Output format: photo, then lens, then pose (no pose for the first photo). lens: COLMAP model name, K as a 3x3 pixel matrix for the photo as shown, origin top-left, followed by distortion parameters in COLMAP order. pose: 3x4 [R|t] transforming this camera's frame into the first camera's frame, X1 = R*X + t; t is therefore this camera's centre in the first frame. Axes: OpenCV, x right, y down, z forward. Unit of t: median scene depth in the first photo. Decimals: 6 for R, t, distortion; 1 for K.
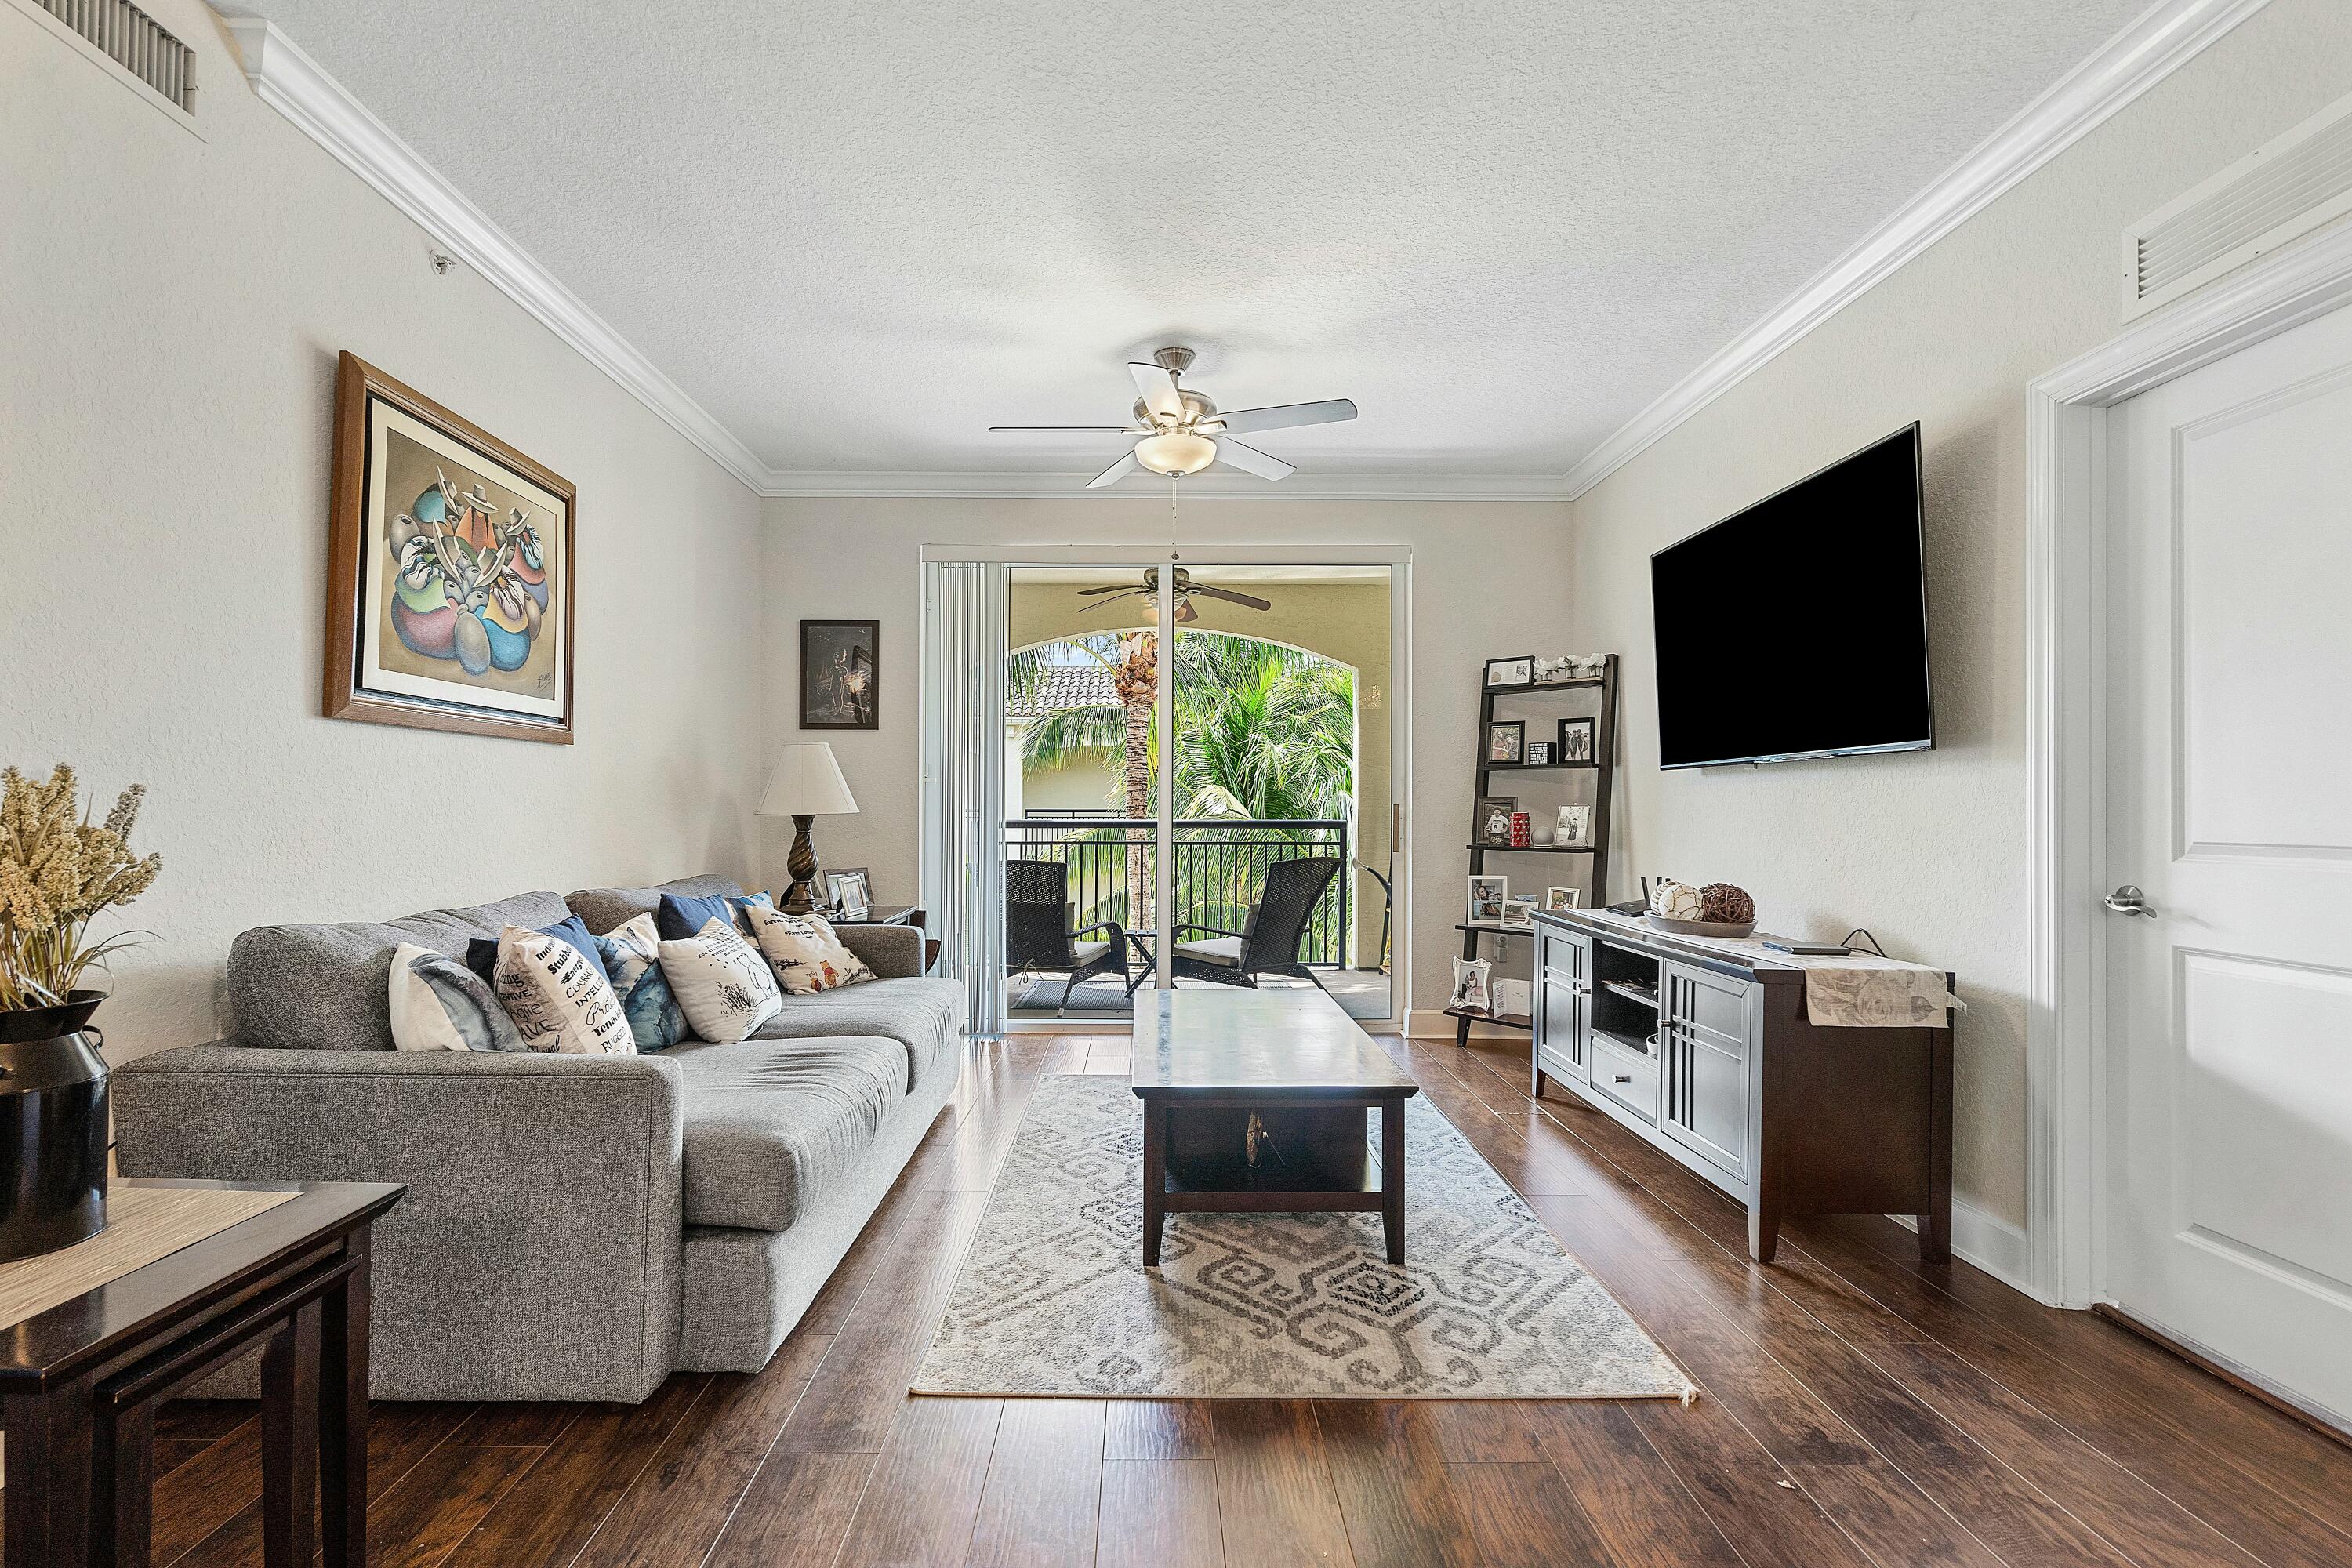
lens RADIAL K [[1078.5, 0, 1122.0], [0, 1078.5, 791.0], [0, 0, 1]] dist [-0.002566, 0.002598]
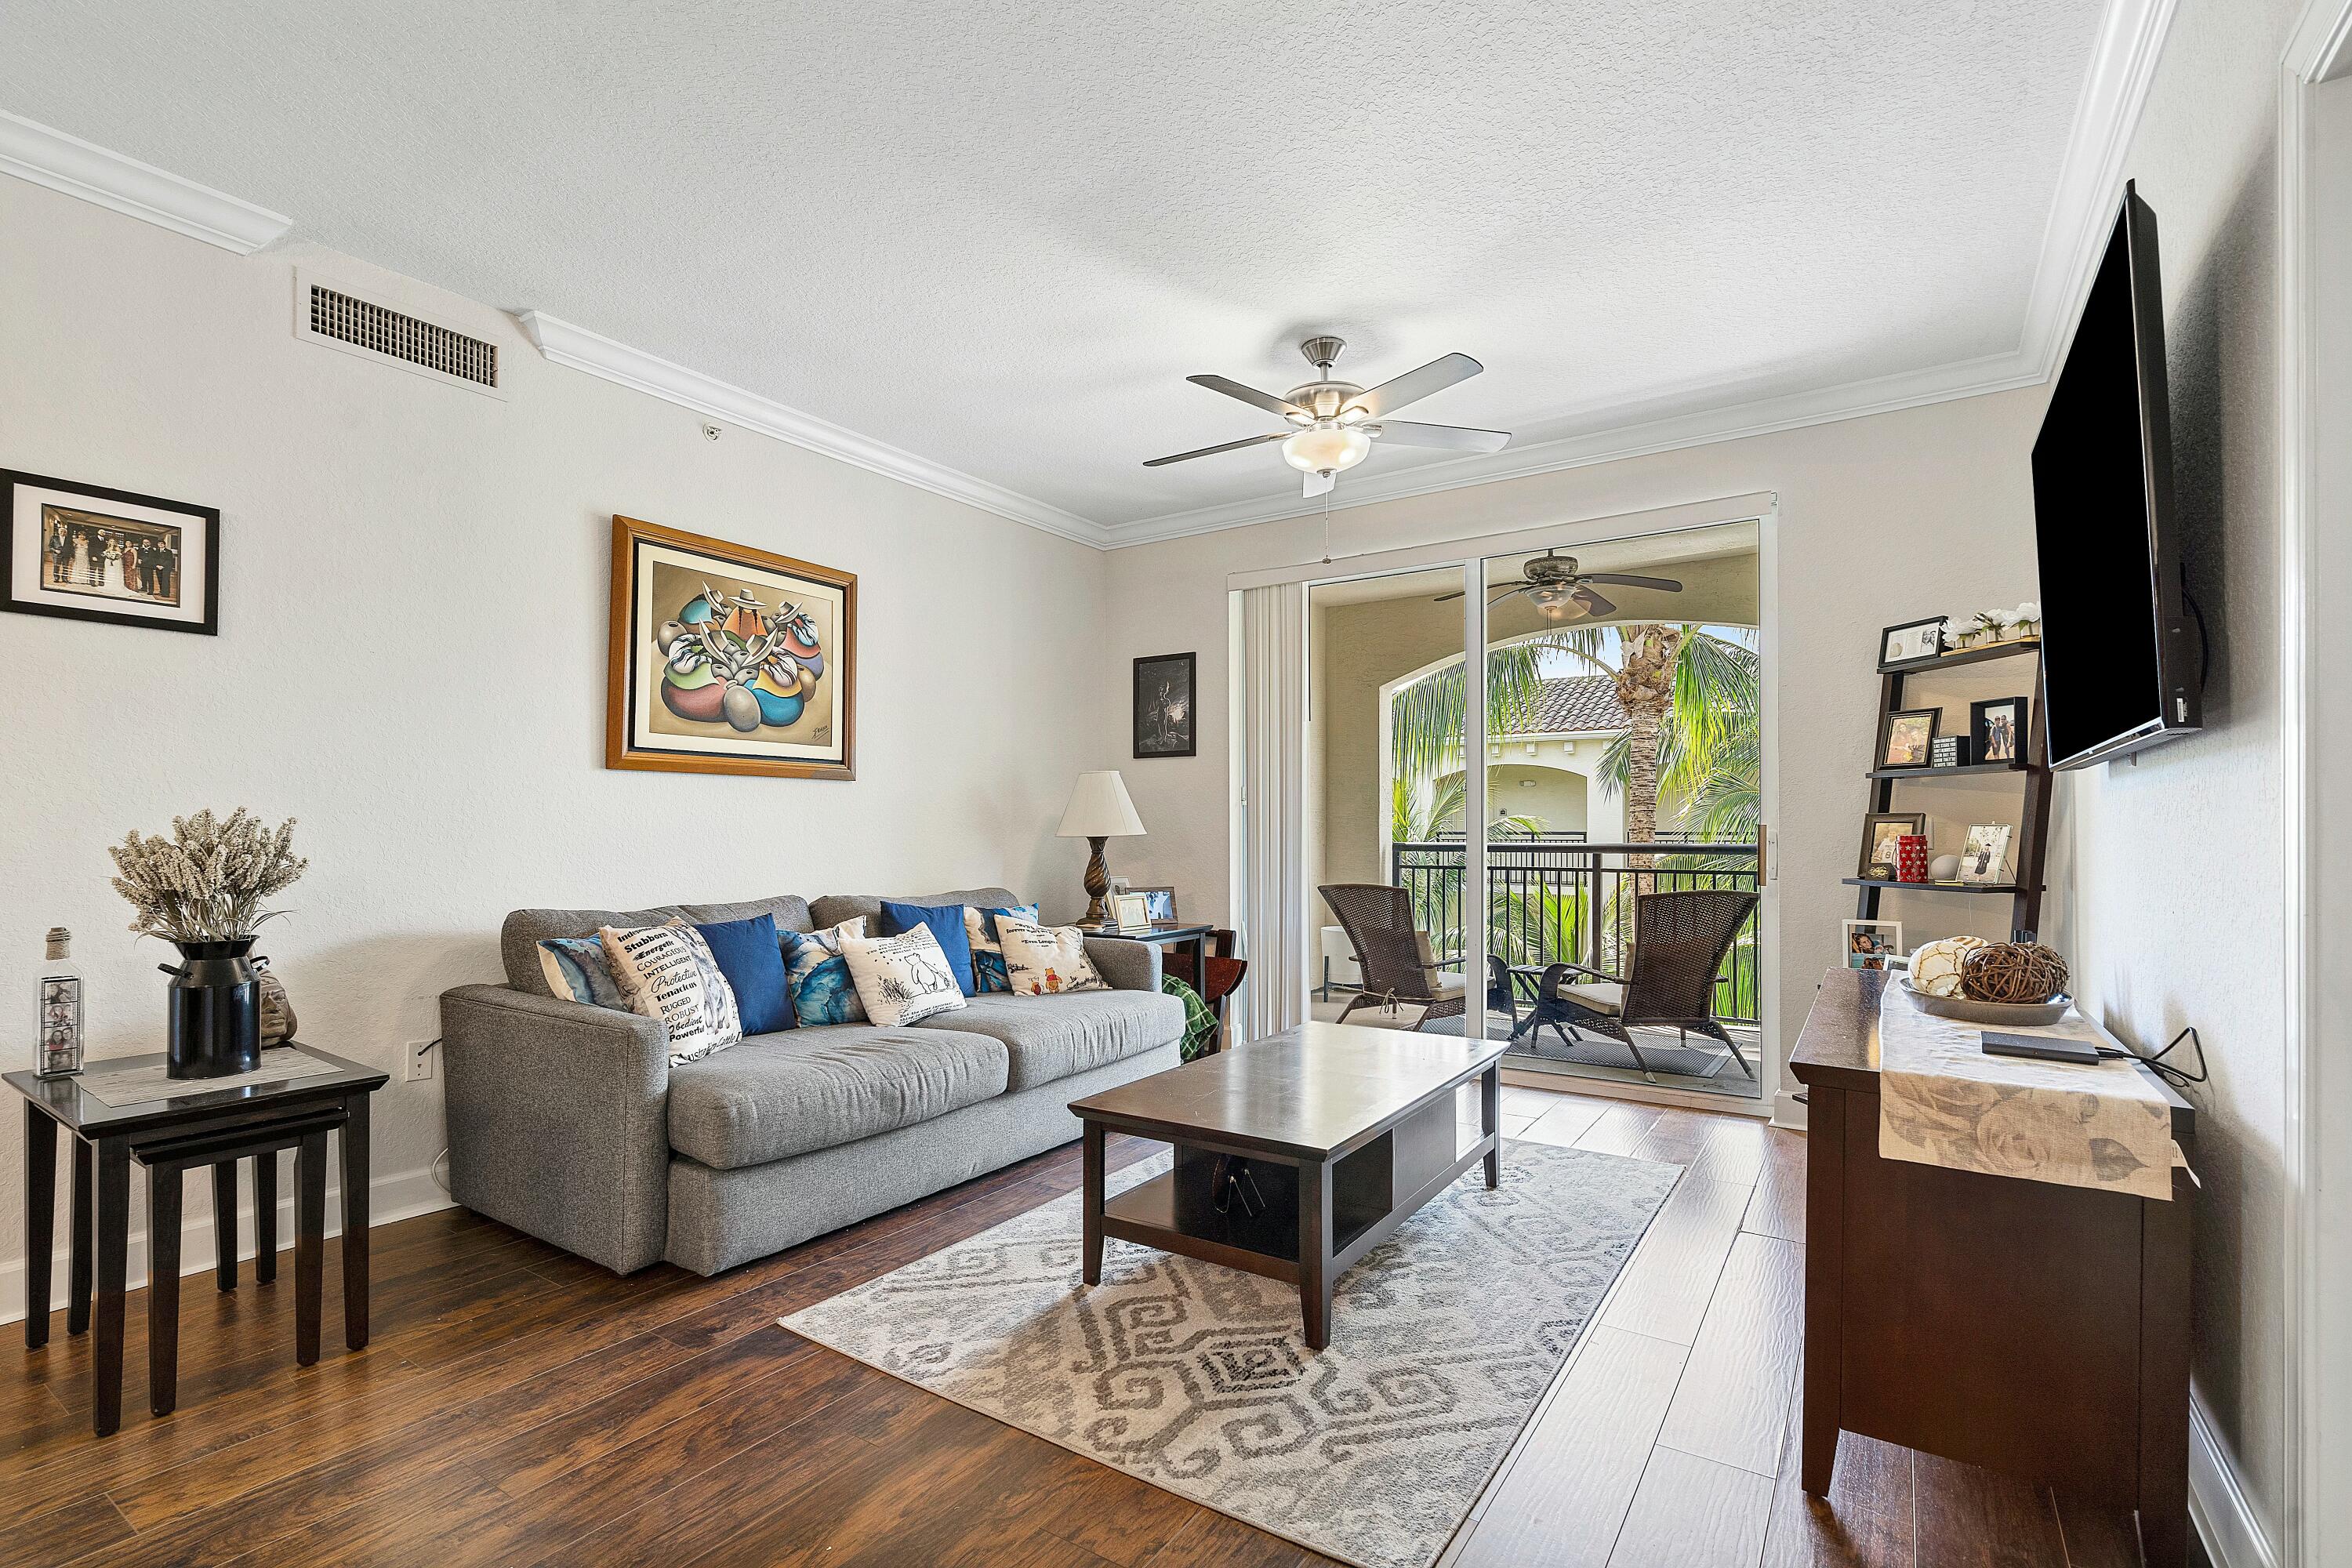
lens RADIAL K [[1078.5, 0, 1145.7], [0, 1078.5, 815.6], [0, 0, 1]] dist [-0.002566, 0.002598]
pose [[0.824192, -0.009748, -0.566227, 0.574384], [0.010761, 0.999941, -0.001551, 0.004113], [0.566209, -0.004814, 0.824248, 0.179424]]
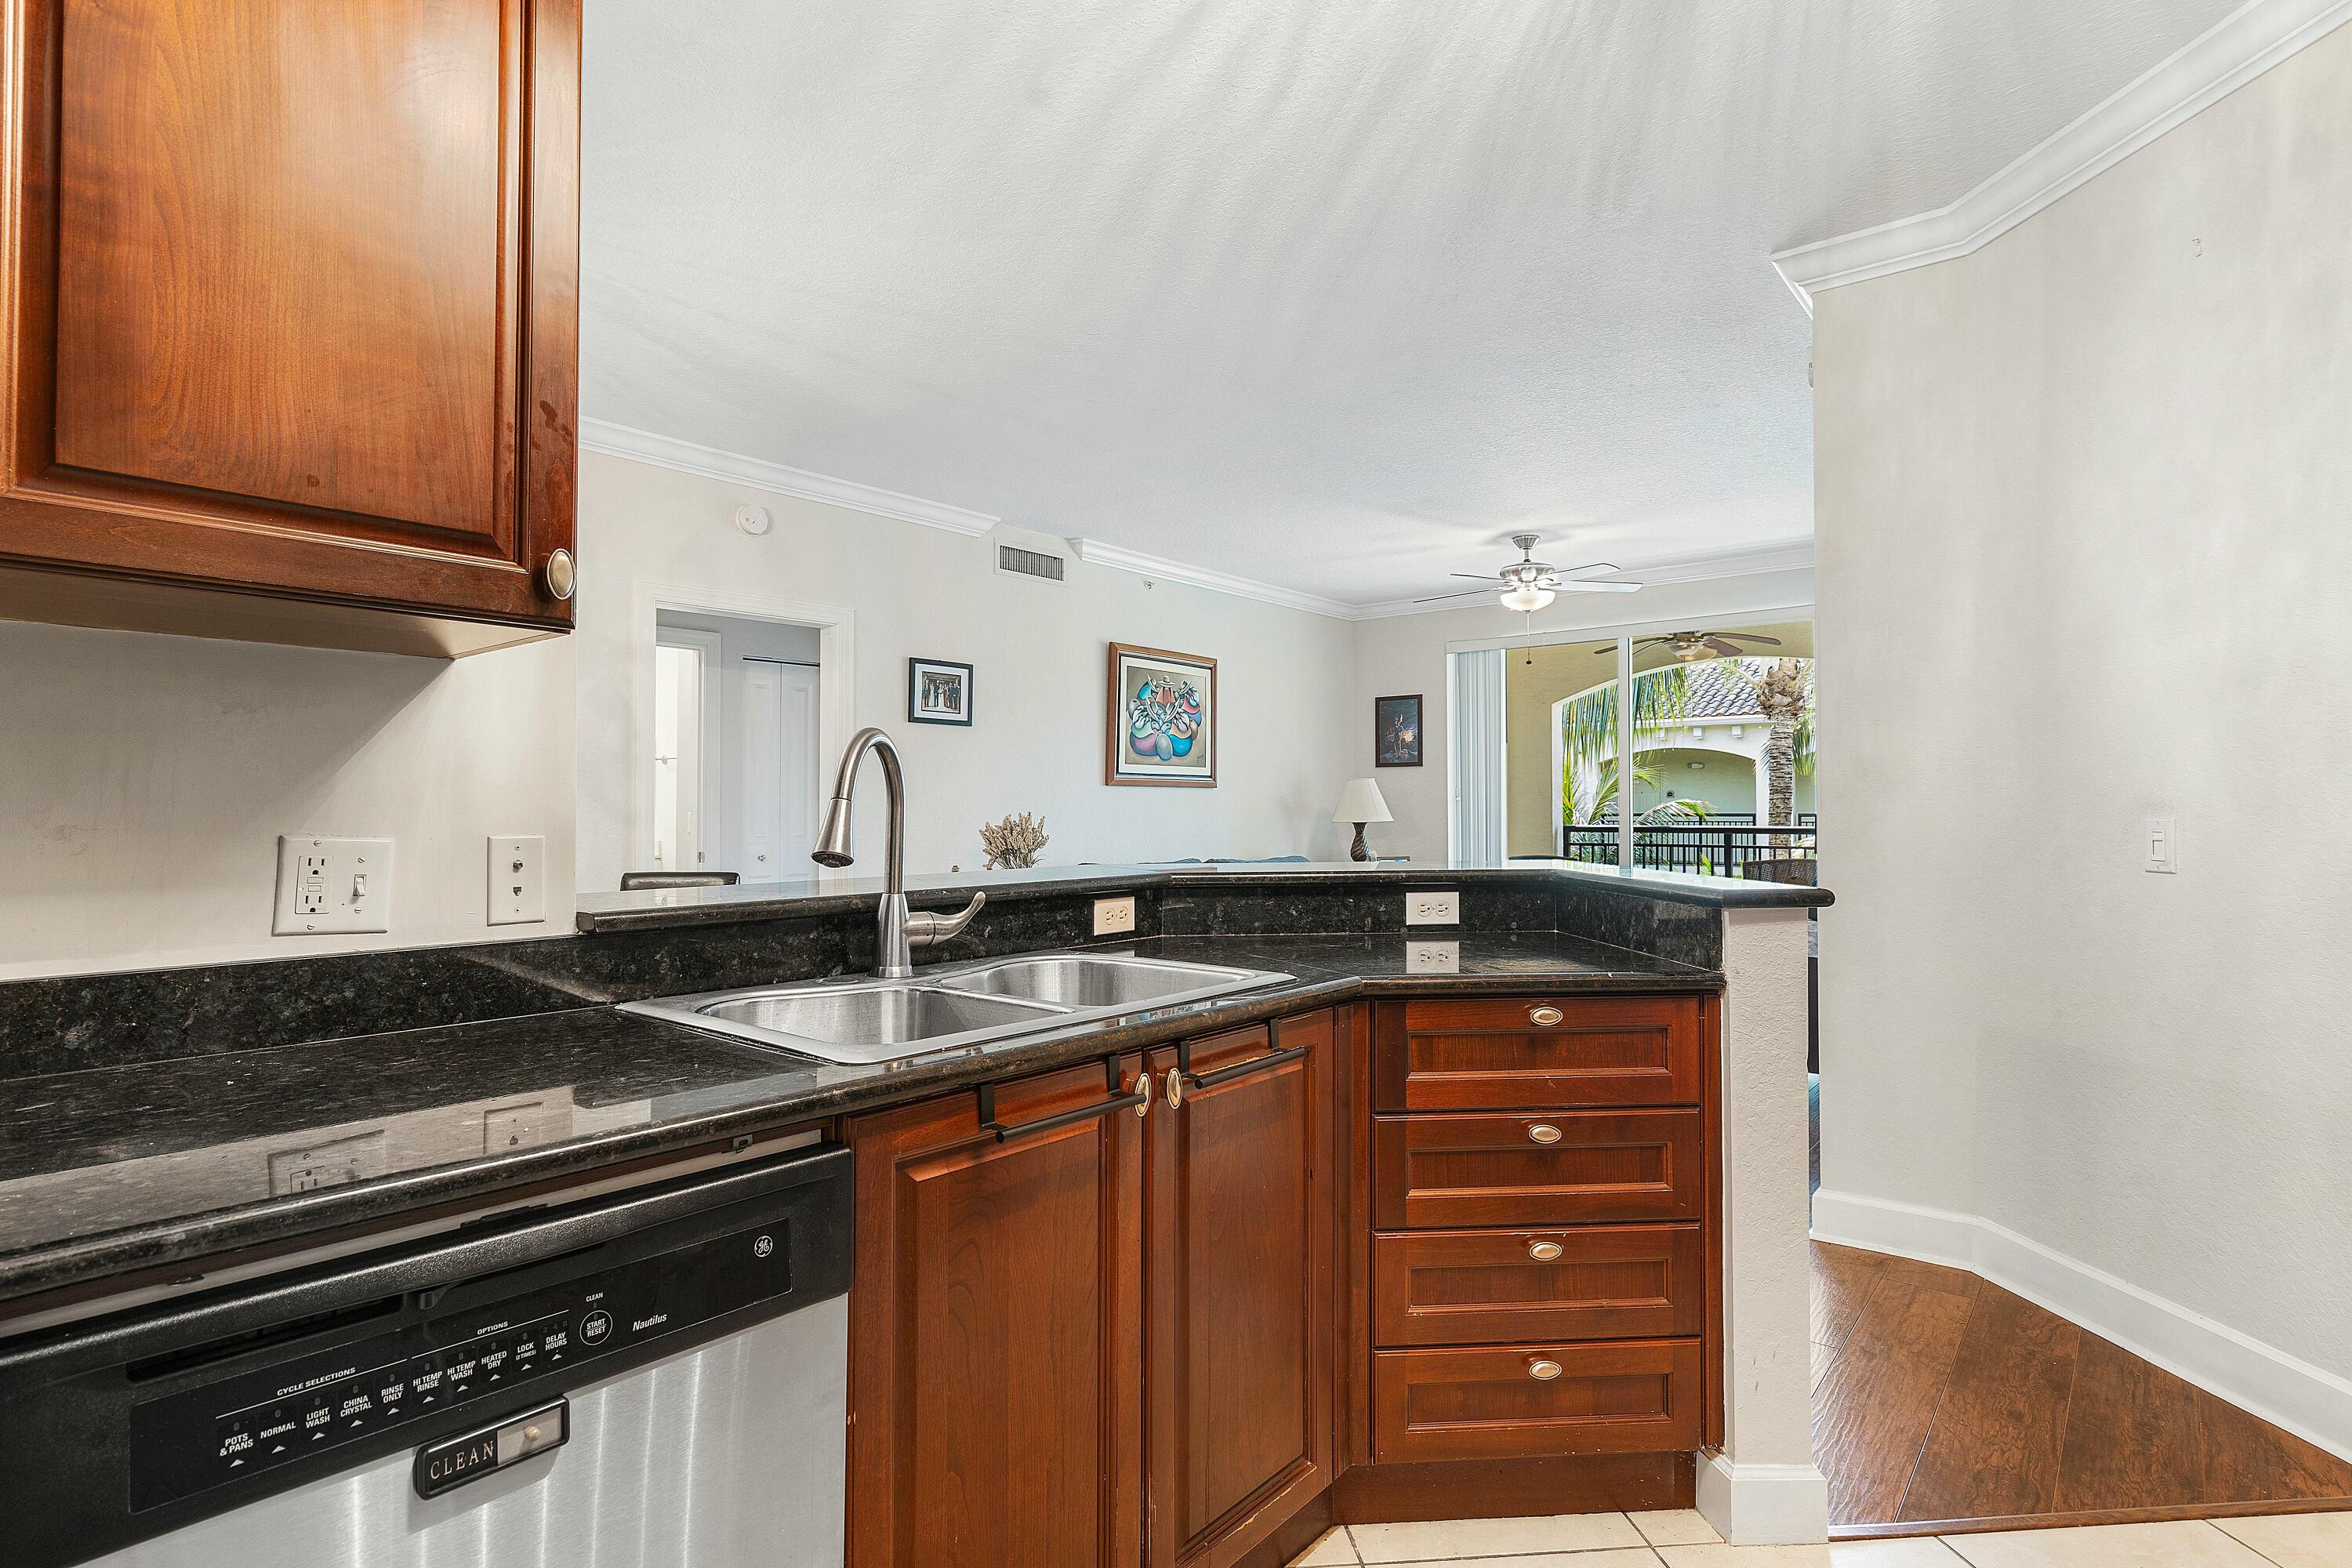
lens RADIAL K [[1221.5, 0, 1163.0], [0, 1221.5, 783.5], [0, 0, 1]] dist [-0.017542, 0.006232]
pose [[0.768696, -0.017647, -0.639371, 1.033400], [0.014243, 0.999844, -0.010472, -0.034163], [0.639456, -0.001057, 0.768827, -0.971285]]
